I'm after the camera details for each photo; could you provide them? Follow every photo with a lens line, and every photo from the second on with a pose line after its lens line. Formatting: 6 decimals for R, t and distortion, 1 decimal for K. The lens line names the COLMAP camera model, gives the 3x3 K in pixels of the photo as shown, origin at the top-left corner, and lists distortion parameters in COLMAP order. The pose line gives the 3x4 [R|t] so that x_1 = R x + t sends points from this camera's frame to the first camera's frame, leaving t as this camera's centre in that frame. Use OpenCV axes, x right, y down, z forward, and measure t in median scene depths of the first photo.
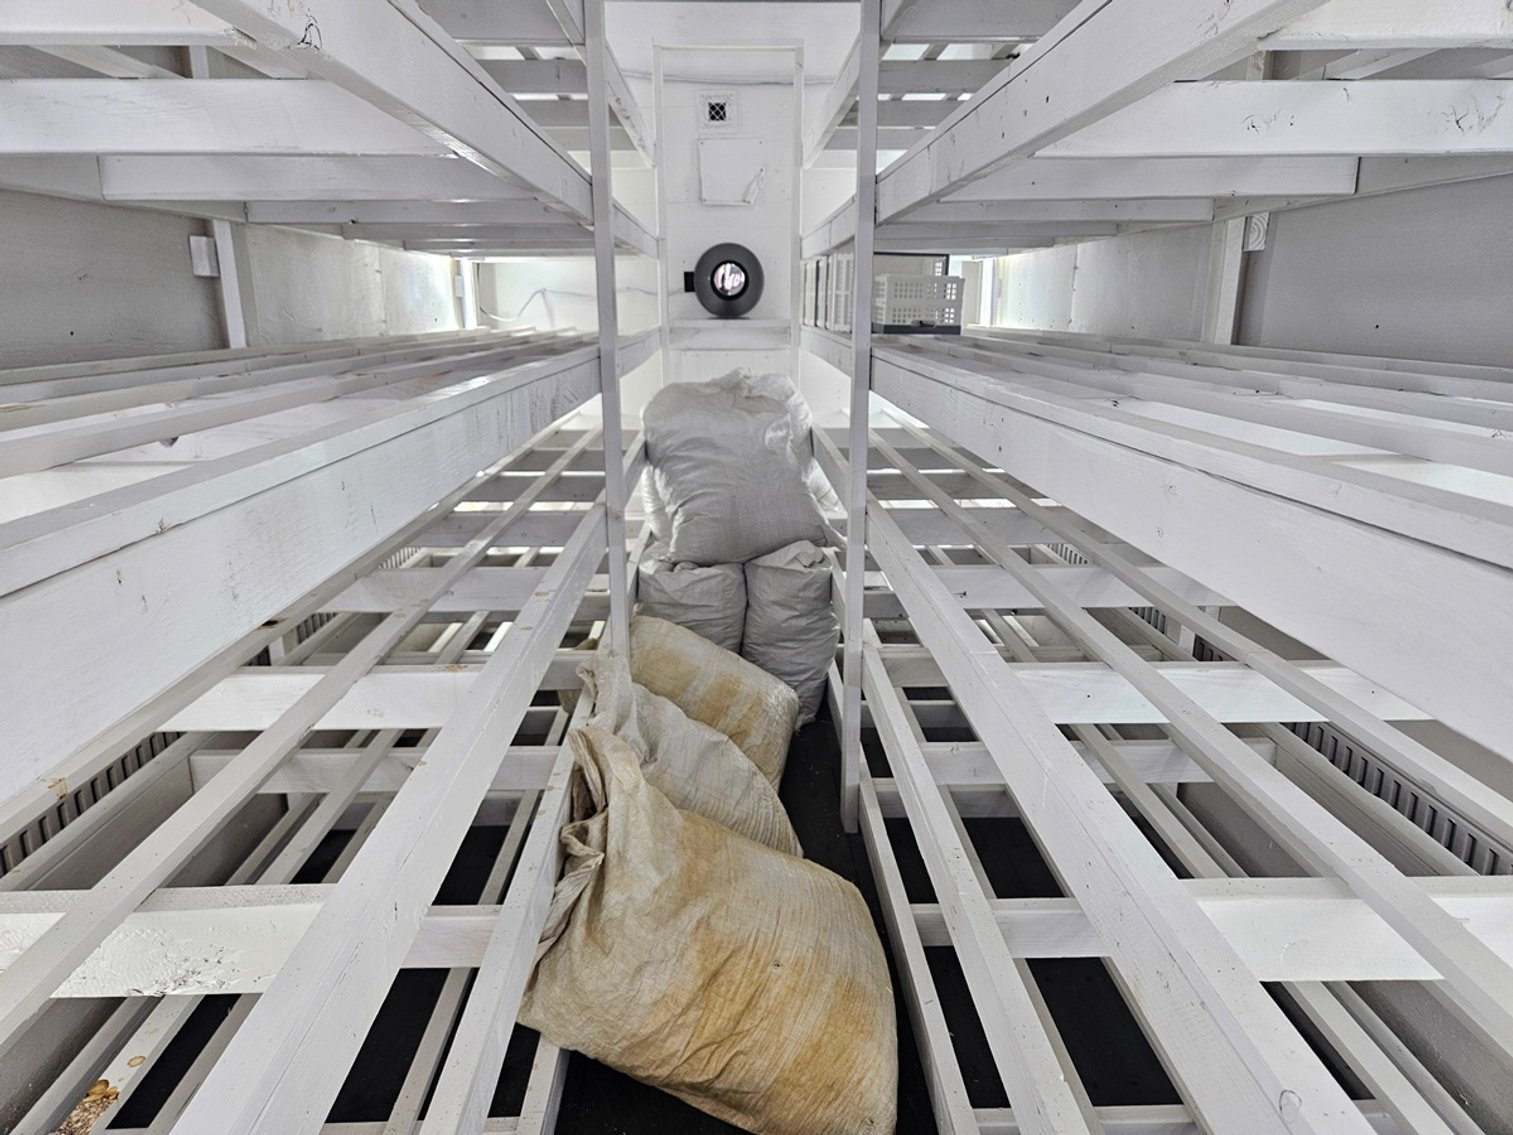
lens RADIAL K [[994.6, 0, 764.6], [0, 994.6, 566.3], [0, 0, 1]] dist [0.063664, -0.049639]
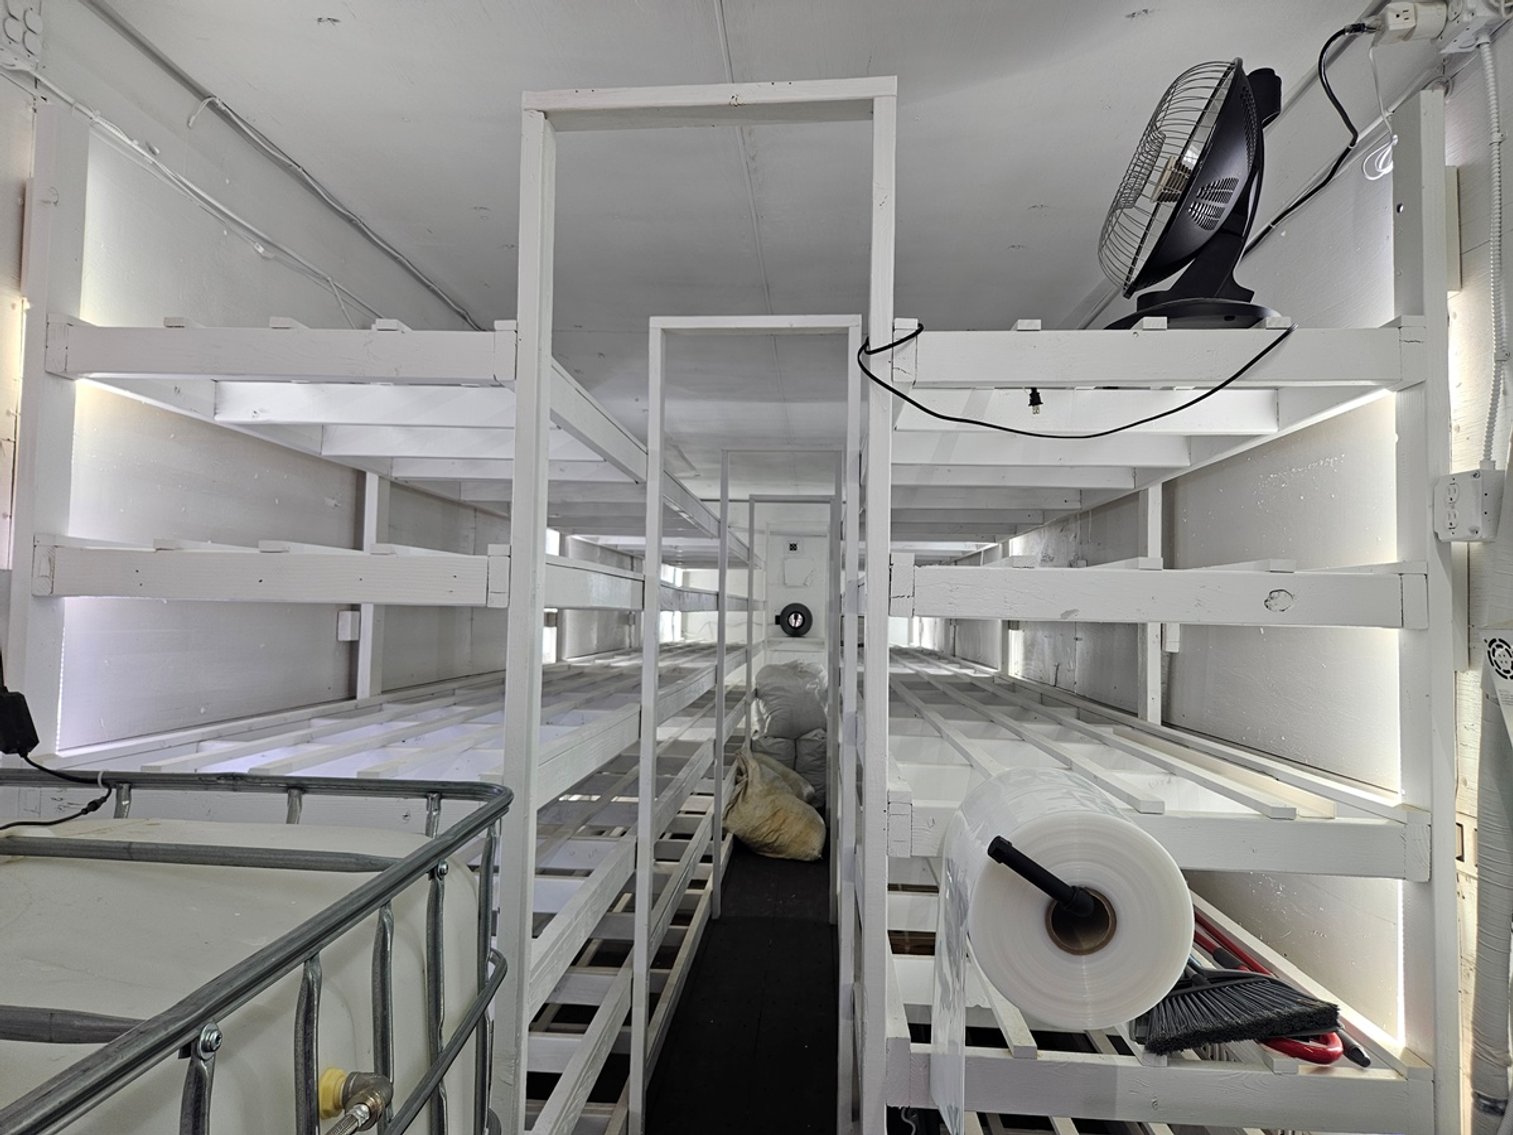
lens RADIAL K [[1001.0, 0, 737.3], [0, 1001.0, 571.4], [0, 0, 1]] dist [0.062674, -0.060314]
pose [[0.992855, 0.015699, -0.118288, 0.116713], [-0.049184, 0.957021, -0.285817, 0.299758], [0.108718, 0.289593, 0.950955, -1.386312]]
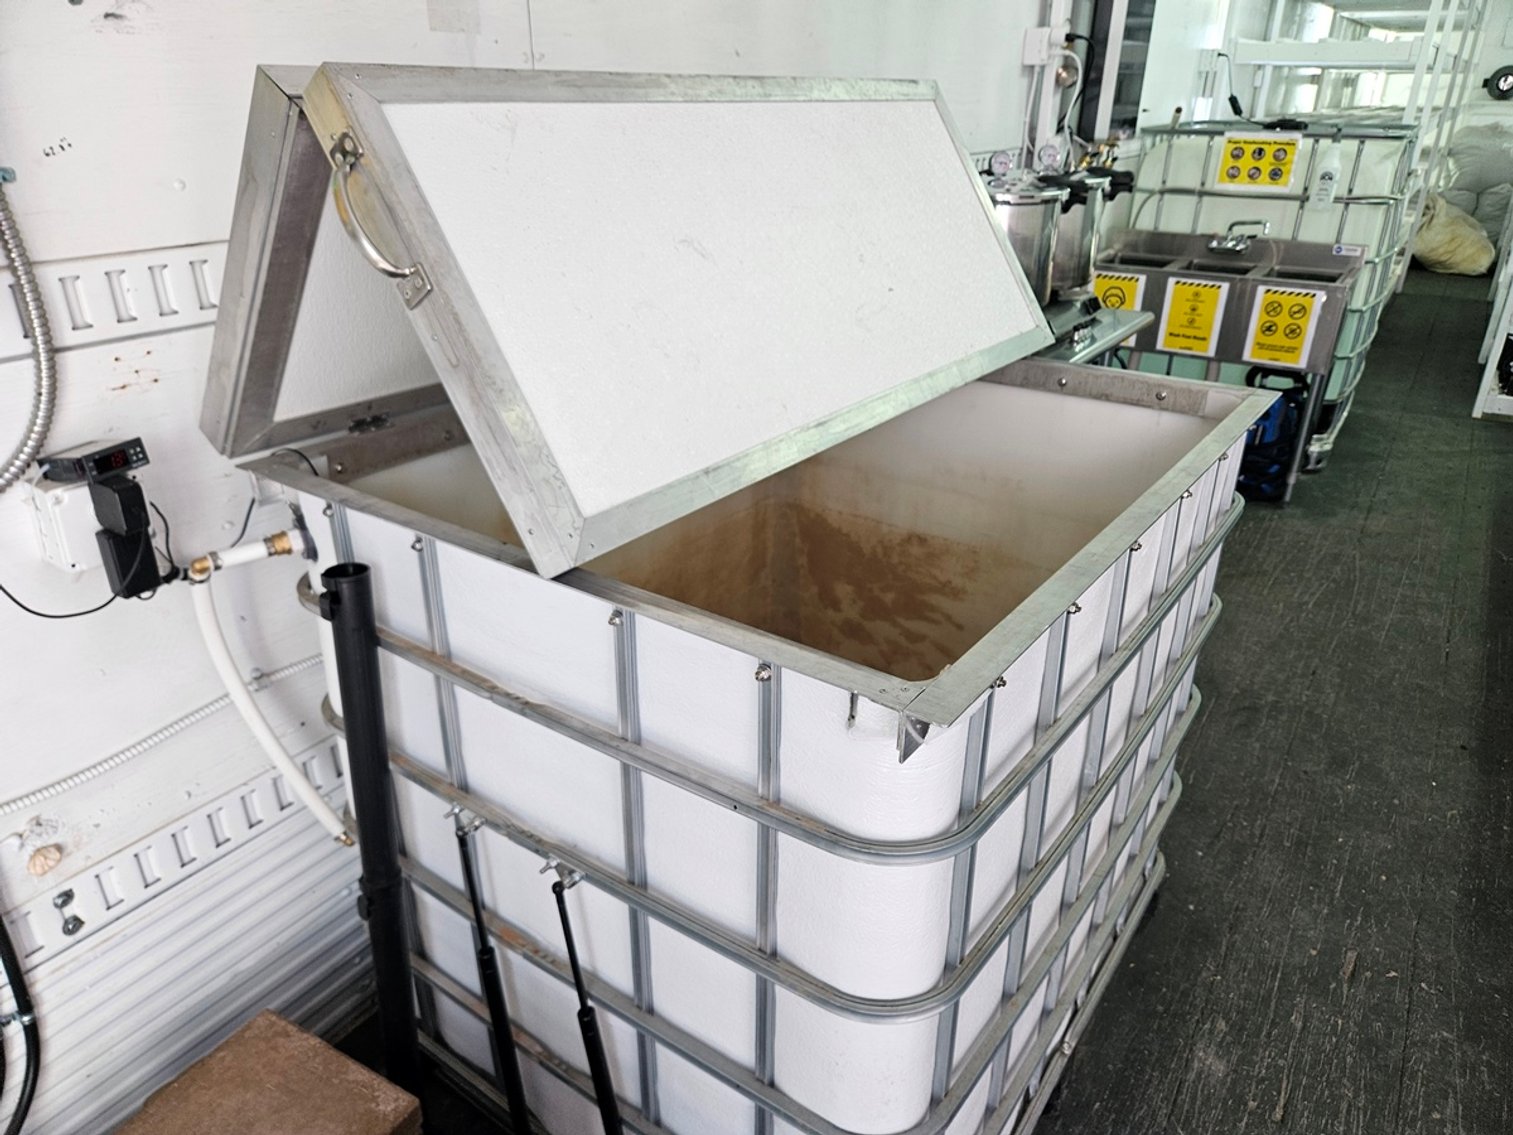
lens RADIAL K [[1012.0, 0, 750.3], [0, 1012.0, 560.2], [0, 0, 1]] dist [0.054802, -0.048571]
pose [[0.805319, 0.249818, -0.537636, 0.135951], [-0.148562, 0.962983, 0.224930, 0.633293], [0.573926, -0.101268, 0.812621, -2.571961]]
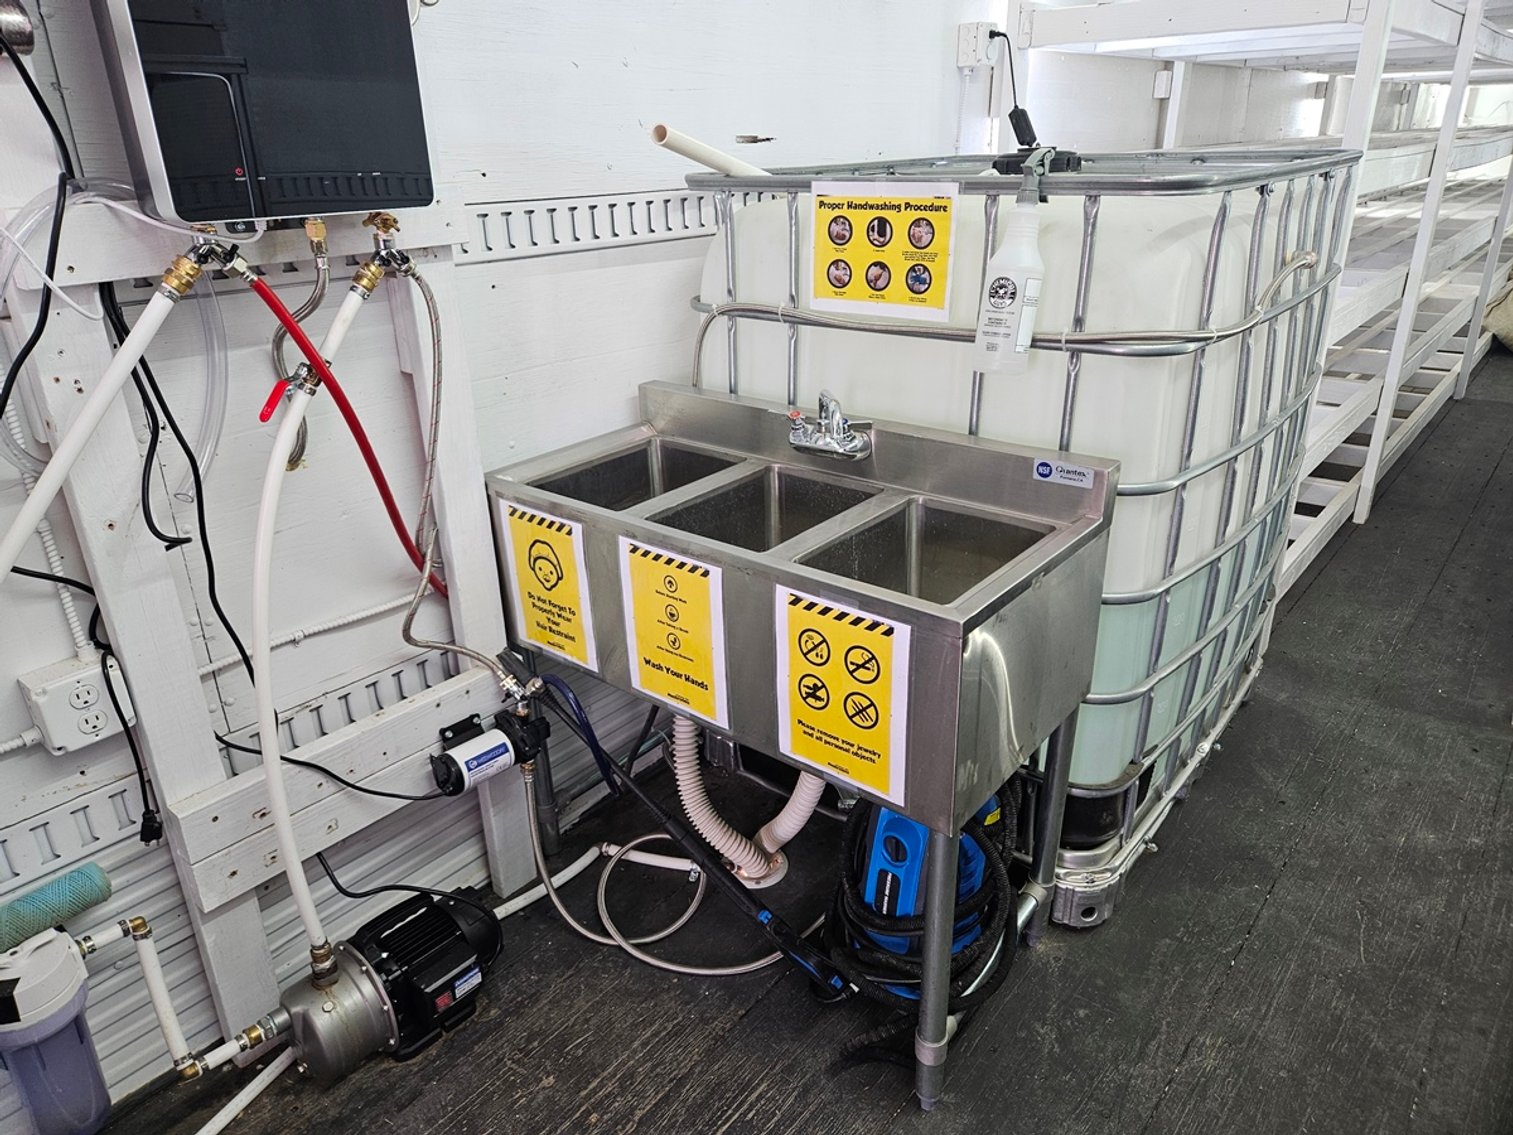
lens RADIAL K [[1014.8, 0, 708.5], [0, 1014.8, 573.4], [0, 0, 1]] dist [0.066989, -0.060151]
pose [[0.729826, 0.241971, -0.639378, 0.151562], [-0.138694, 0.968223, 0.208107, 0.449052], [0.669416, -0.063204, 0.740194, -1.746722]]
